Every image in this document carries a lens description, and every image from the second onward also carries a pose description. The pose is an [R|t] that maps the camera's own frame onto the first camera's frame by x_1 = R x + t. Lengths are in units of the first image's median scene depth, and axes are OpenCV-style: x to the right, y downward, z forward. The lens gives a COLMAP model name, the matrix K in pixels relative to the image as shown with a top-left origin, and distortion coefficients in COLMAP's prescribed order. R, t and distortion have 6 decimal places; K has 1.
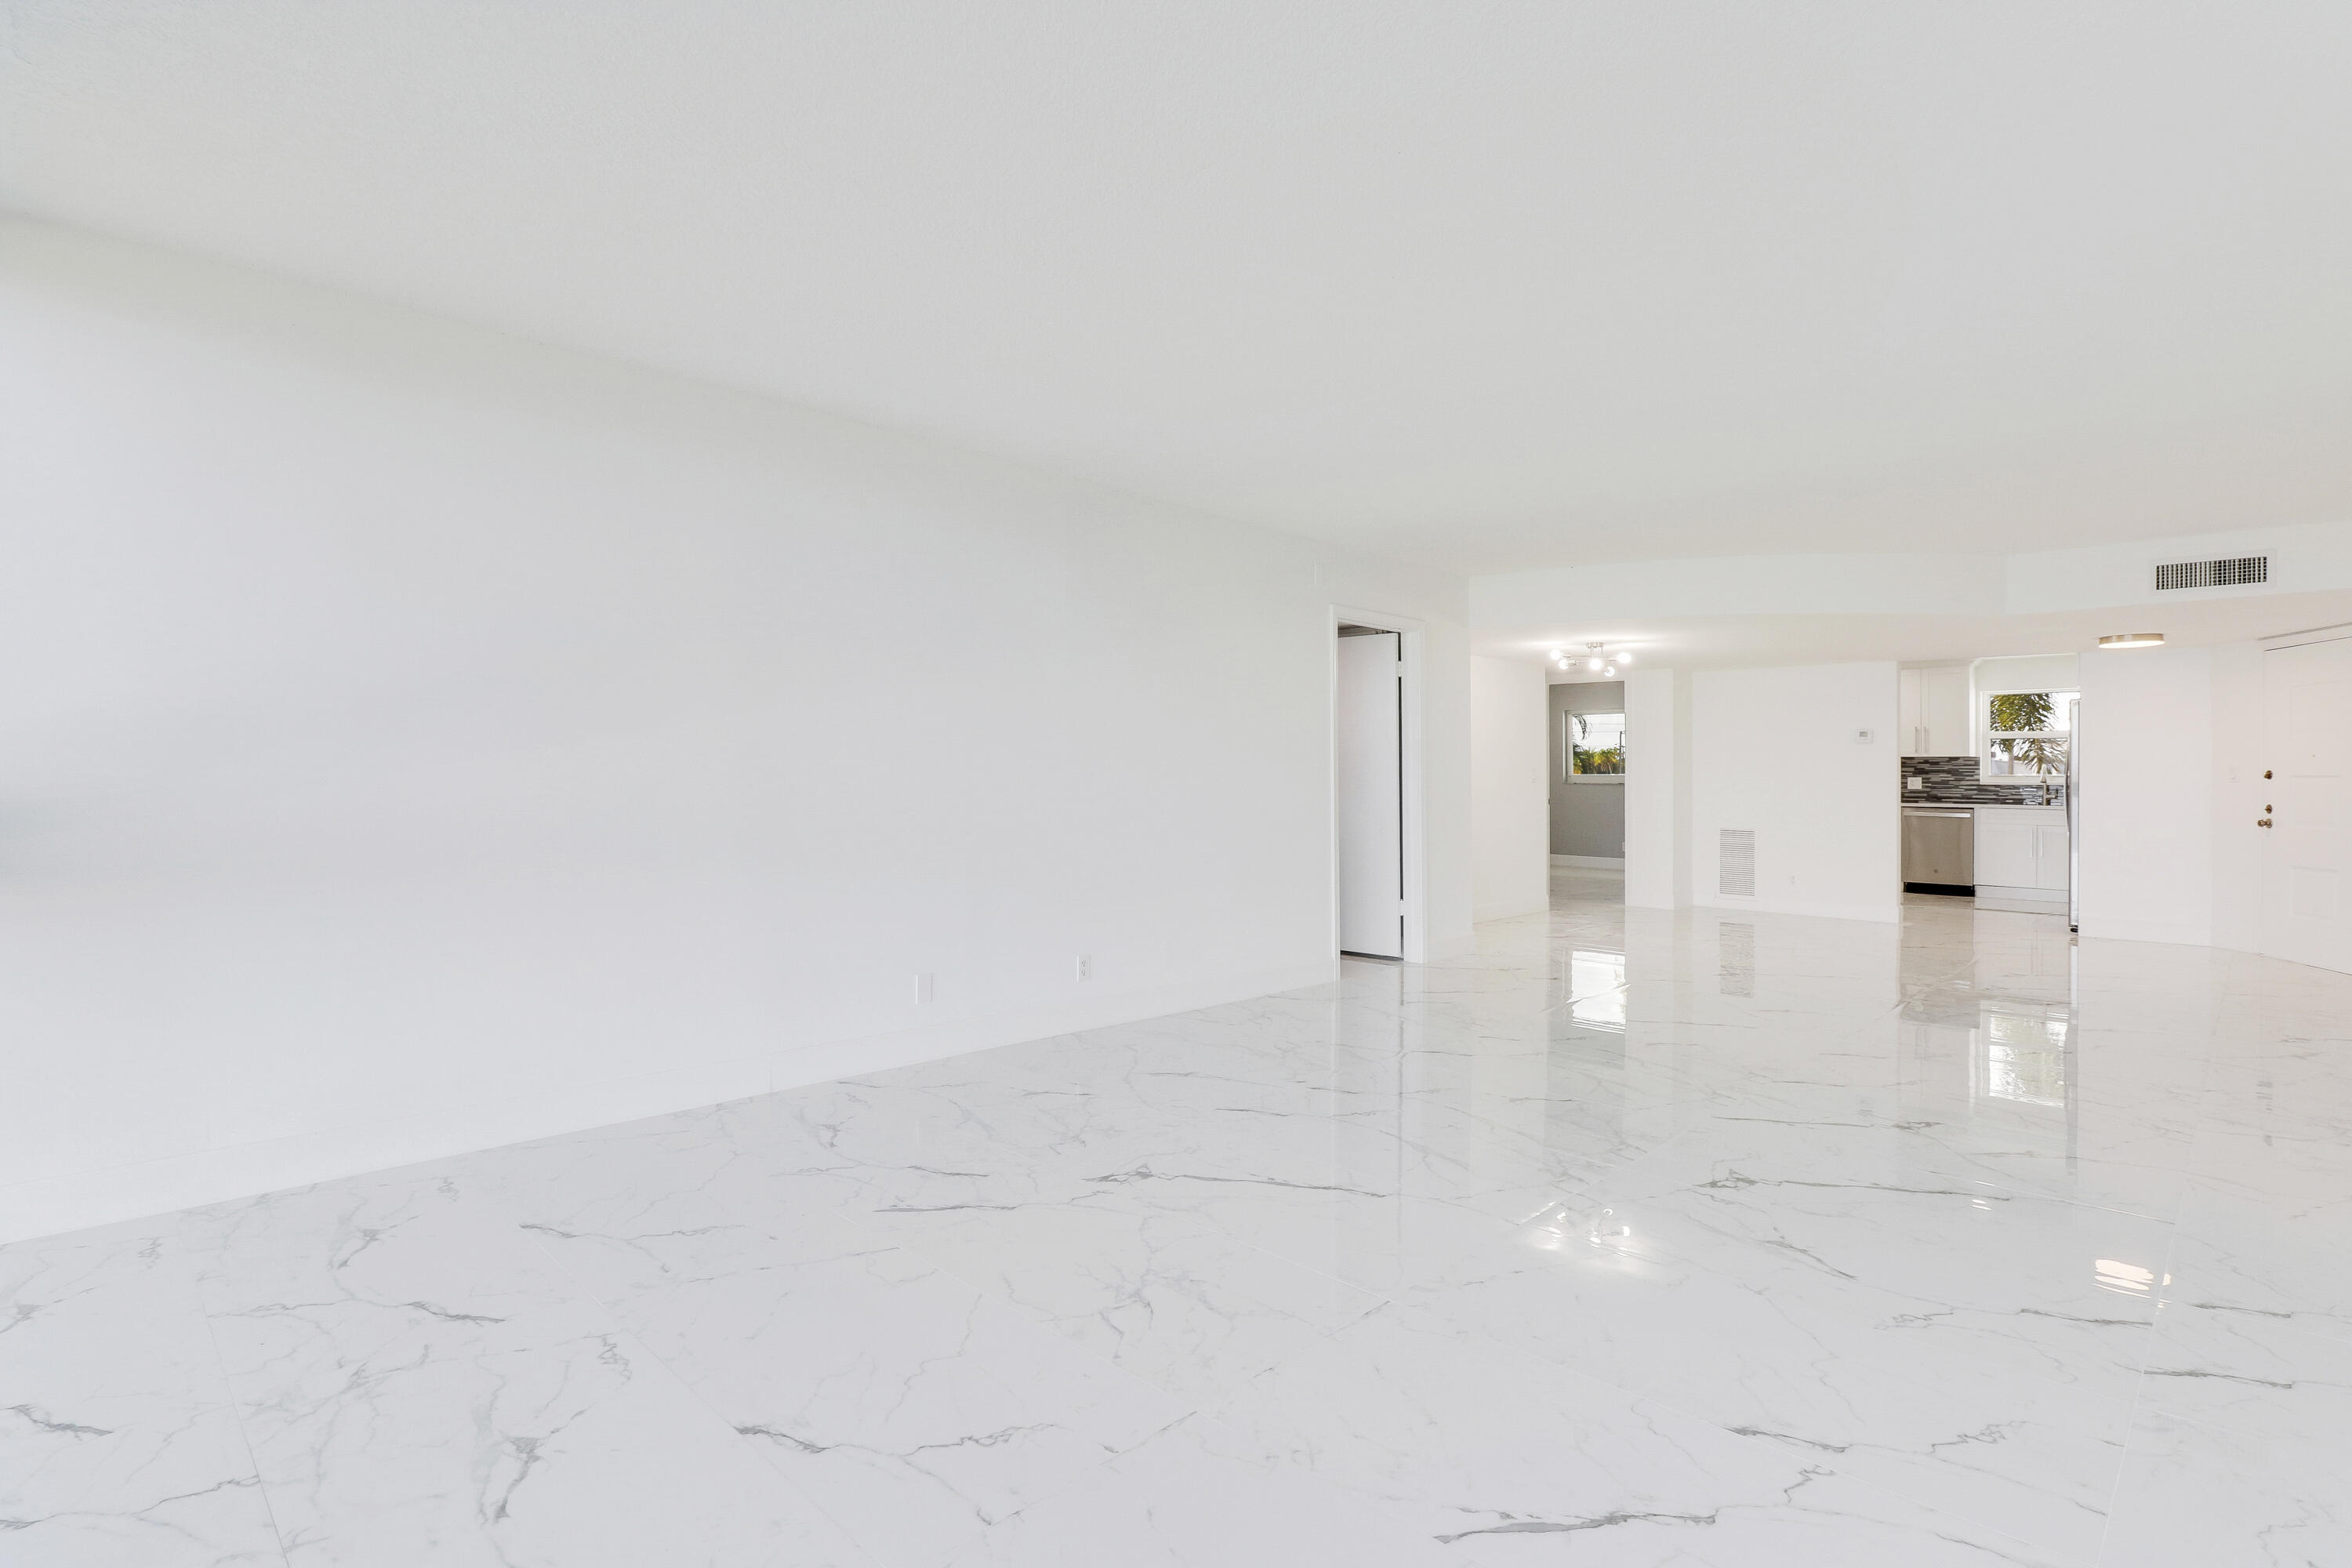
lens RADIAL K [[1174.2, 0, 1122.9], [0, 1174.2, 761.2], [0, 0, 1]] dist [-0.005193, -0.004080]
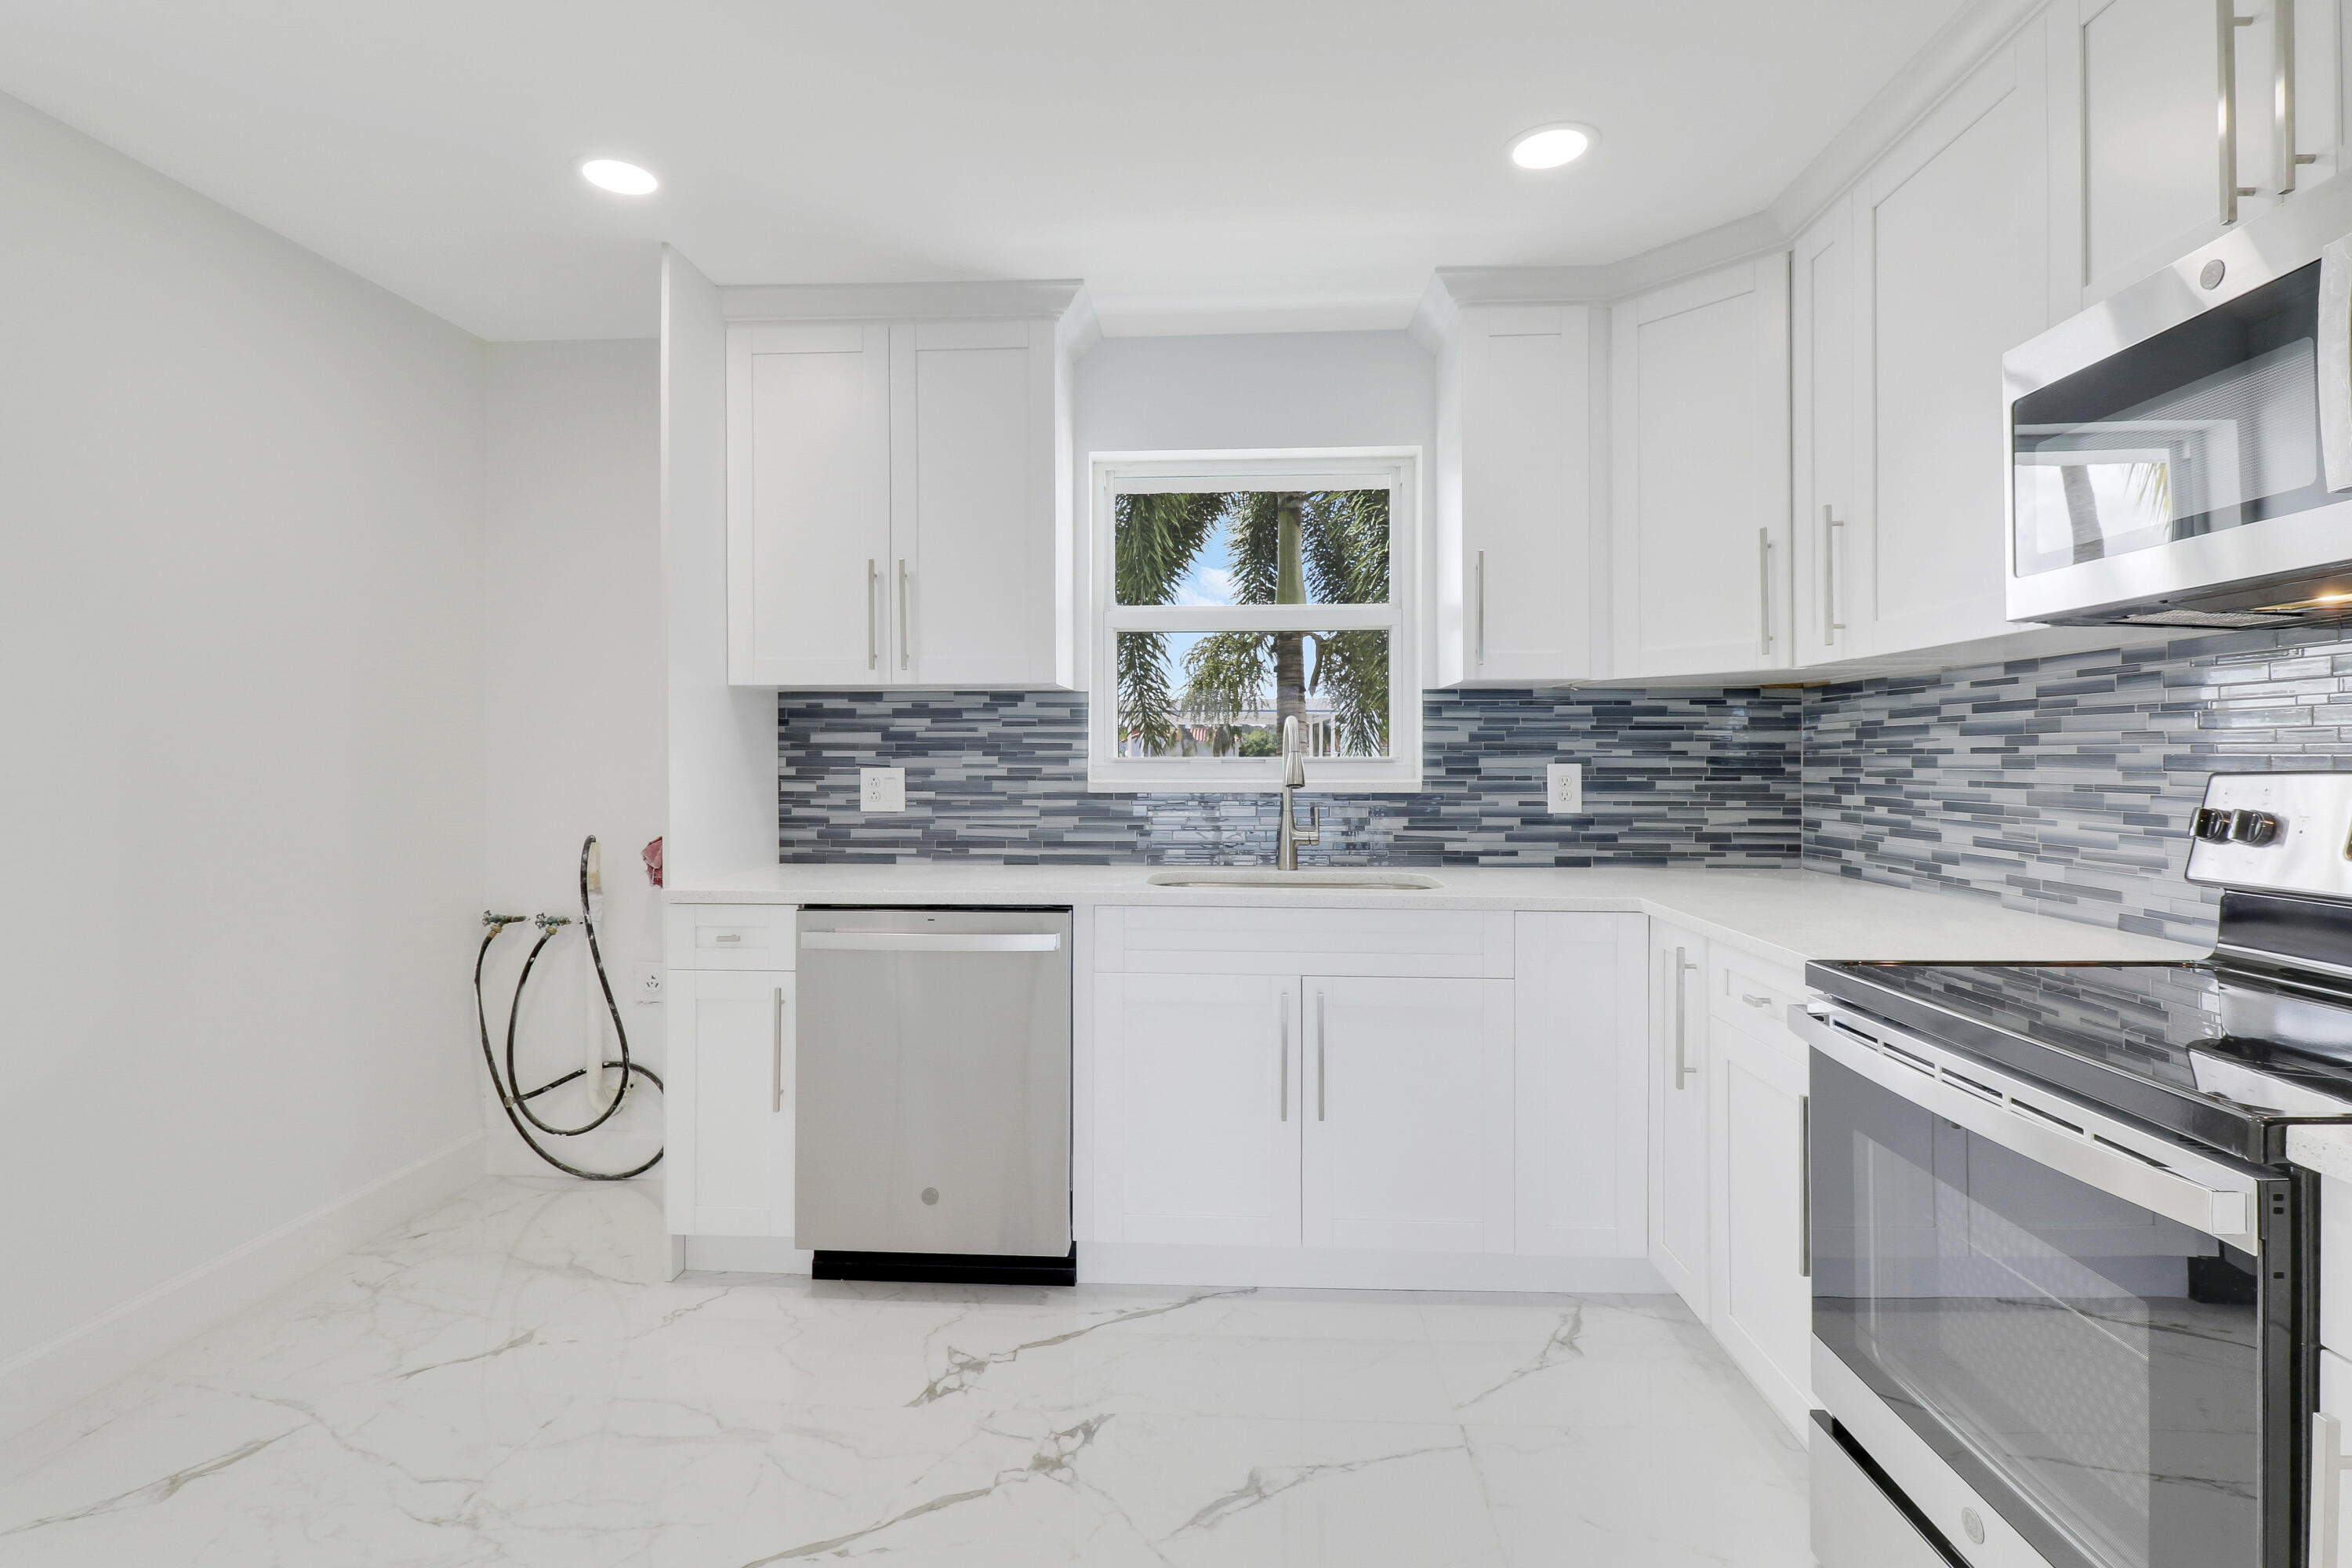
lens RADIAL K [[1106.6, 0, 1157.4], [0, 1106.6, 745.7], [0, 0, 1]] dist [-0.002977, -0.011360]
pose [[0.741242, -0.000579, 0.671237, 0.665818], [-0.001900, 0.999994, 0.002960, 0.009723], [-0.671235, -0.003469, 0.741237, 0.928141]]
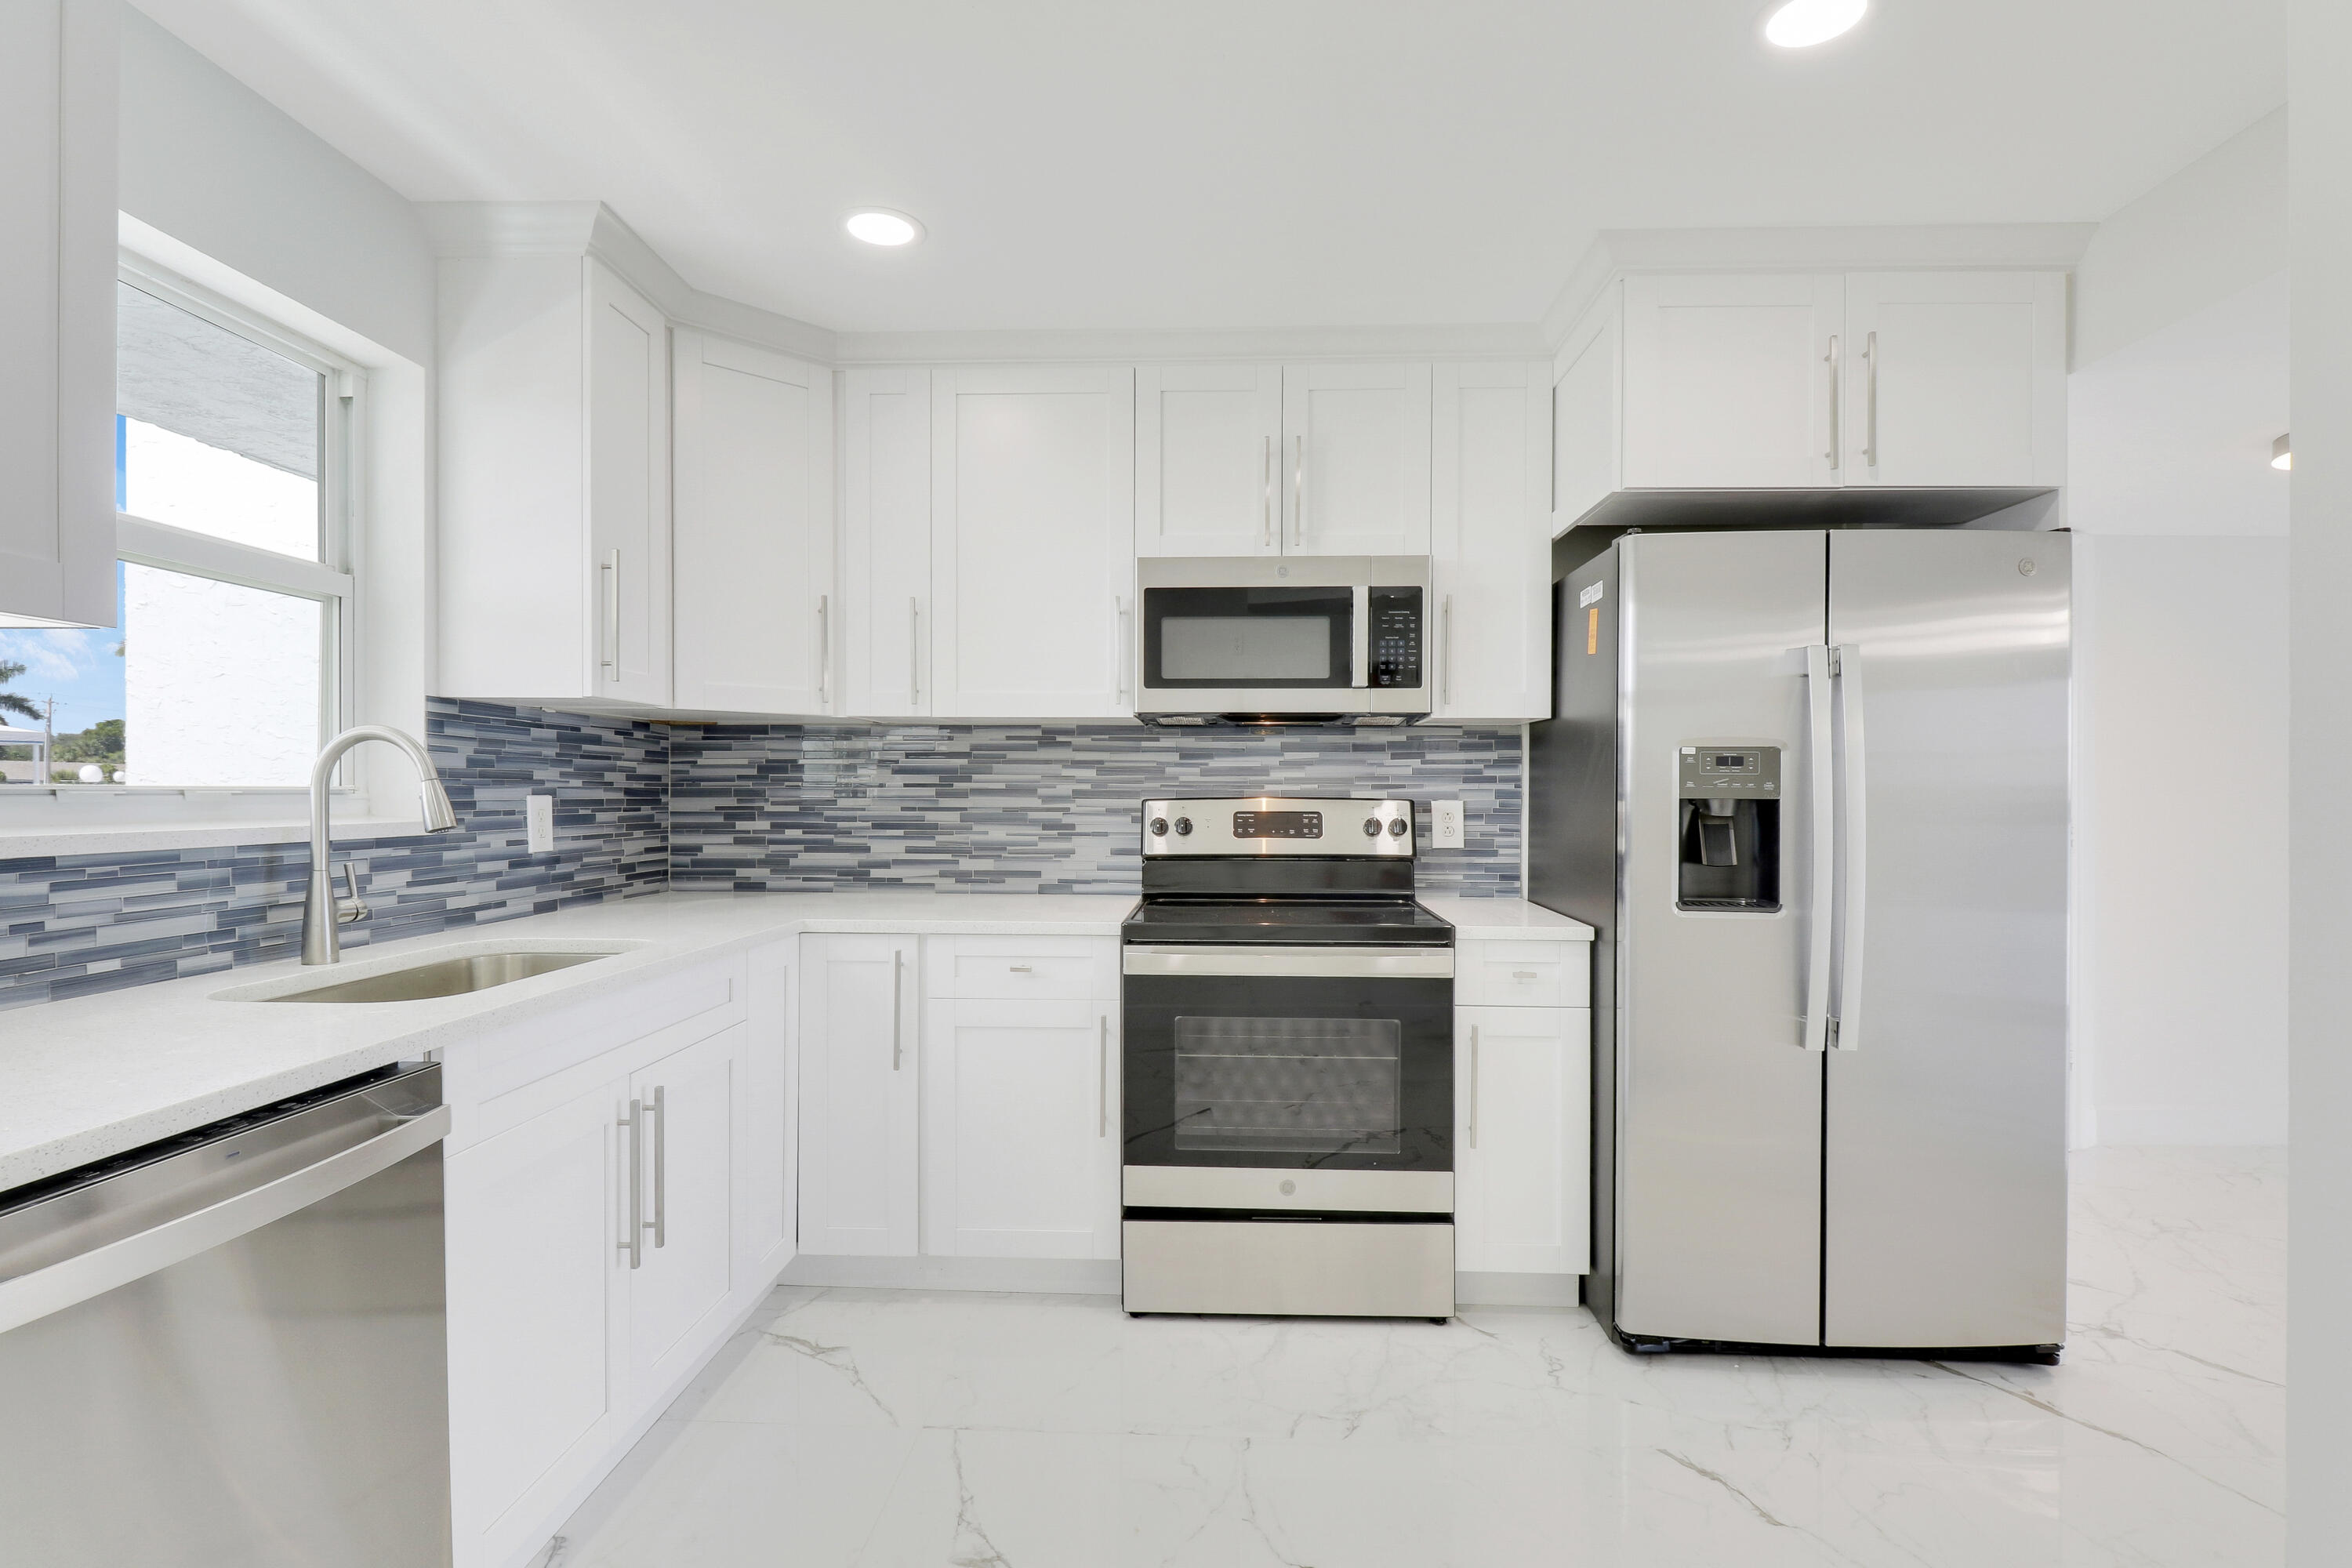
lens RADIAL K [[1128.7, 0, 1161.7], [0, 1128.7, 774.8], [0, 0, 1]] dist [-0.003288, -0.008254]
pose [[-0.674375, 0.000289, 0.738389, 0.652612], [-0.018313, 0.999686, -0.017117, 0.012280], [-0.738162, -0.025065, -0.674158, 1.142733]]
